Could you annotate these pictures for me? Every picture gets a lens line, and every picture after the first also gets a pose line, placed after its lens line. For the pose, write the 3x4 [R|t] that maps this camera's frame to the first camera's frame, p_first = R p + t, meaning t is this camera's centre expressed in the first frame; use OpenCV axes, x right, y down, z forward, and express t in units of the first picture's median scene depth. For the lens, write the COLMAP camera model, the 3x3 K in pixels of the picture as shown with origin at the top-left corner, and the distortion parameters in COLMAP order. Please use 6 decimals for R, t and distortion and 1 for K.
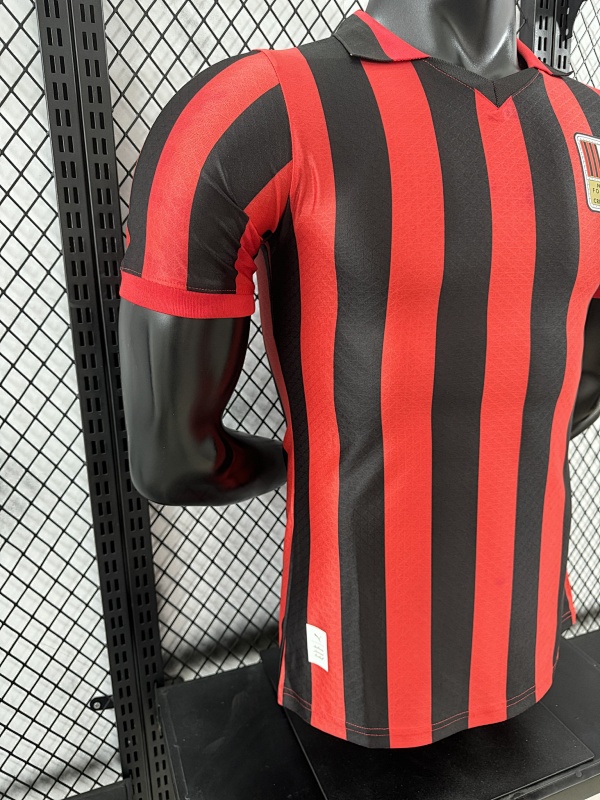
lens RADIAL K [[595.7, 0, 300.9], [0, 595.7, 400.2], [0, 0, 1]] dist [-0.021328, -0.002234]
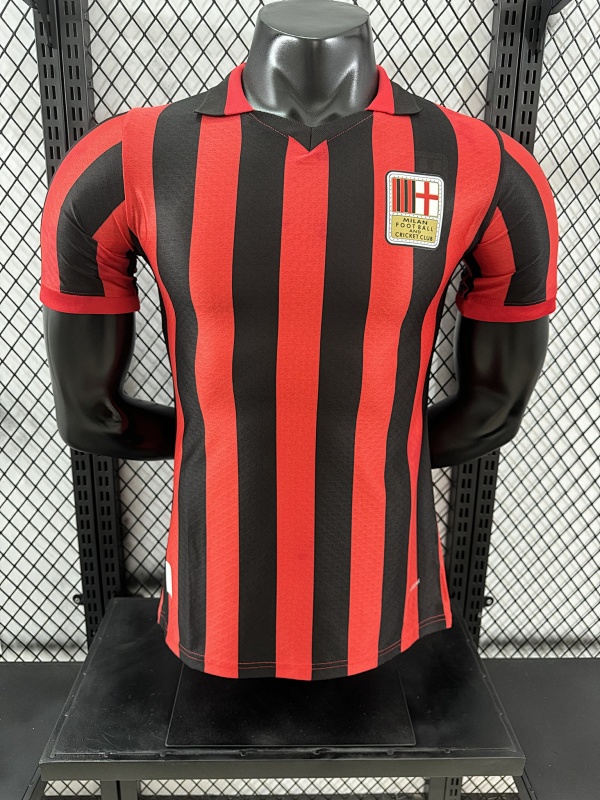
lens RADIAL K [[595.7, 0, 300.6], [0, 595.7, 402.8], [0, 0, 1]] dist [-0.021328, -0.002234]
pose [[0.940207, 0.125628, -0.316587, 0.505484], [-0.113933, 0.991950, 0.055263, -0.046966], [0.320982, -0.015889, 0.946952, -0.076949]]
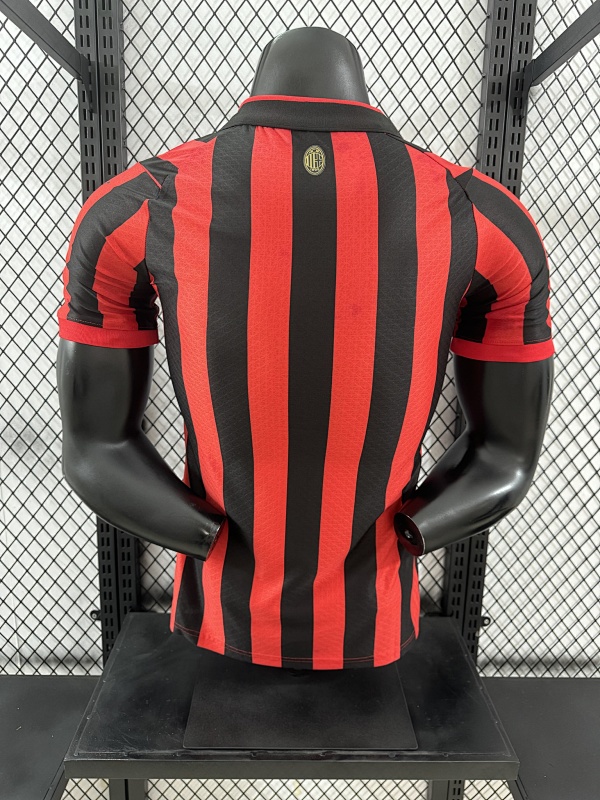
lens RADIAL K [[595.7, 0, 297.6], [0, 595.7, 398.5], [0, 0, 1]] dist [-0.021328, -0.002234]
pose [[0.936835, 0.110842, -0.331746, 0.527485], [-0.121291, 0.992557, -0.010889, -0.029009], [0.328070, 0.050439, 0.943306, -0.178917]]
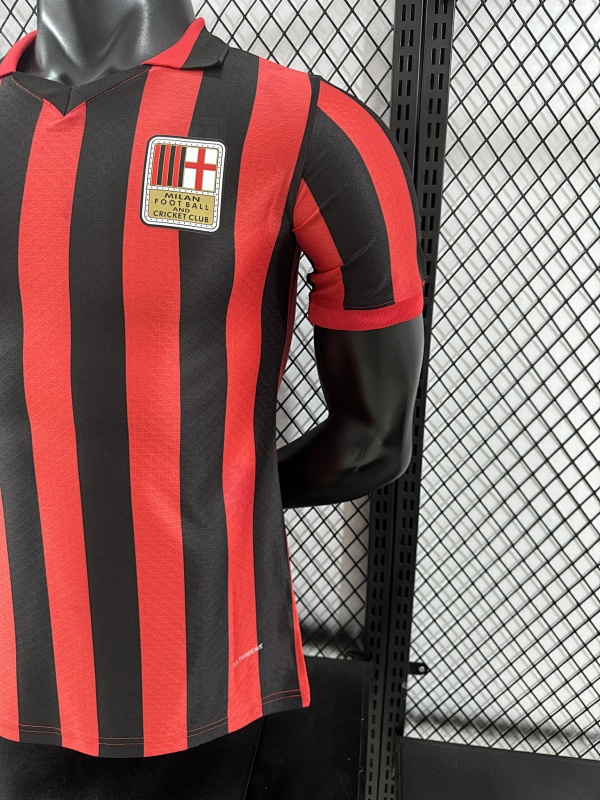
lens RADIAL K [[595.7, 0, 300.8], [0, 595.7, 394.6], [0, 0, 1]] dist [-0.021328, -0.002234]
pose [[0.872354, 0.150082, -0.465268, 0.795340], [-0.147136, 0.988186, 0.042886, -0.100505], [0.466208, 0.031046, 0.884130, 0.236392]]
